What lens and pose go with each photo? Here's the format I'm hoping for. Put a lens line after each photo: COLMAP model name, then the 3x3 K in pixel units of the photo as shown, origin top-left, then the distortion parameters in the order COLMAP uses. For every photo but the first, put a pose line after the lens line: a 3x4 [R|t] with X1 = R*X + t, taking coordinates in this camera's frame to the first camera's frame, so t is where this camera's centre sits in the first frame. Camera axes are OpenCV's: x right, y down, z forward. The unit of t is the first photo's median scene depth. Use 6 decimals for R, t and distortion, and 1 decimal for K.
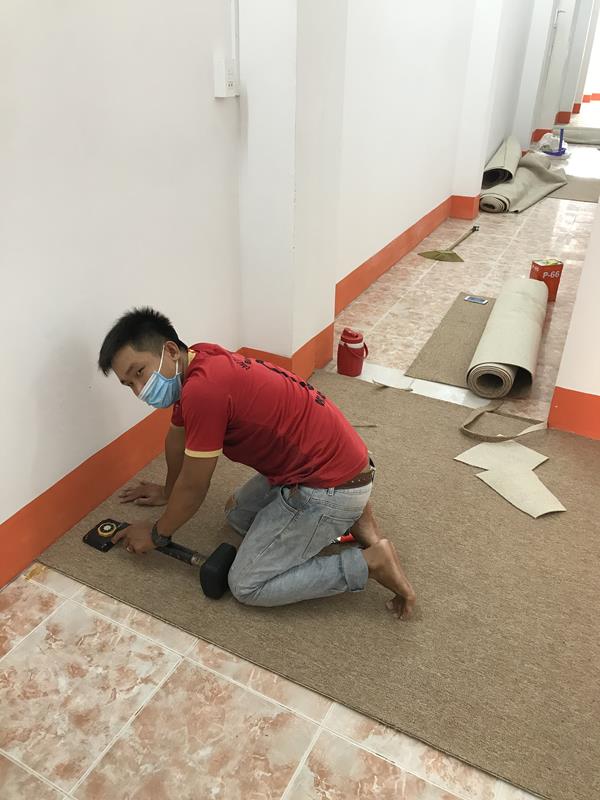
lens RADIAL K [[647.4, 0, 311.7], [0, 647.4, 387.7], [0, 0, 1]] dist [0.007975, 0.049247]
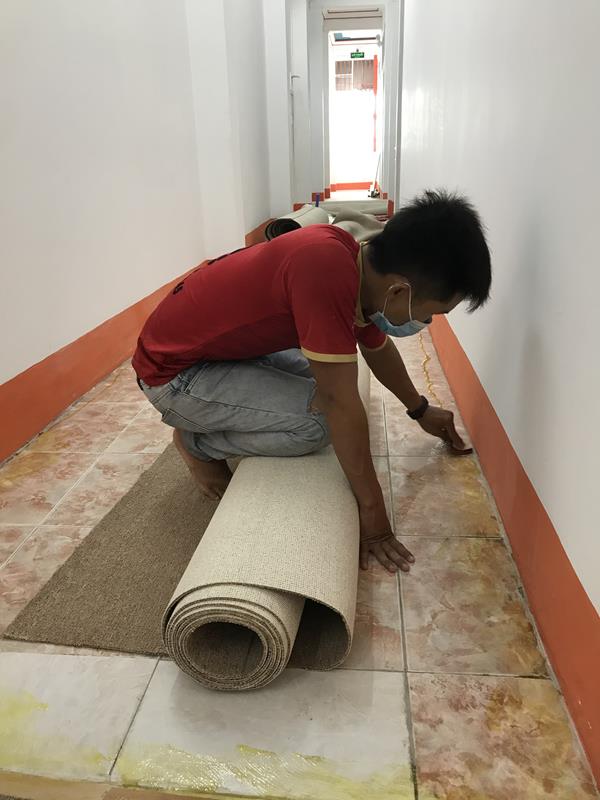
lens RADIAL K [[653.5, 0, 292.9], [0, 653.5, 377.5], [0, 0, 1]] dist [0.042349, -0.007248]
pose [[0.945724, -0.139309, 0.293598, 0.099271], [0.191166, 0.969090, -0.155952, -0.062436], [-0.262797, 0.203613, 0.943122, 0.420251]]
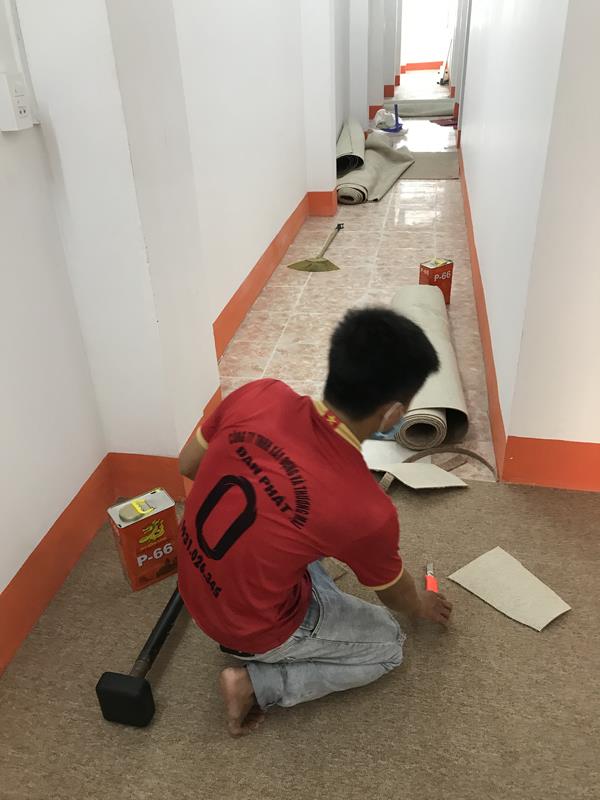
lens RADIAL K [[632.4, 0, 300.0], [0, 632.4, 400.0], [0, 0, 1]] dist [0.053361, -0.073541]
pose [[0.967065, -0.183105, 0.176799, -0.008266], [0.175387, 0.982762, 0.058475, -0.075170], [-0.184459, -0.025541, 0.982508, 0.135300]]
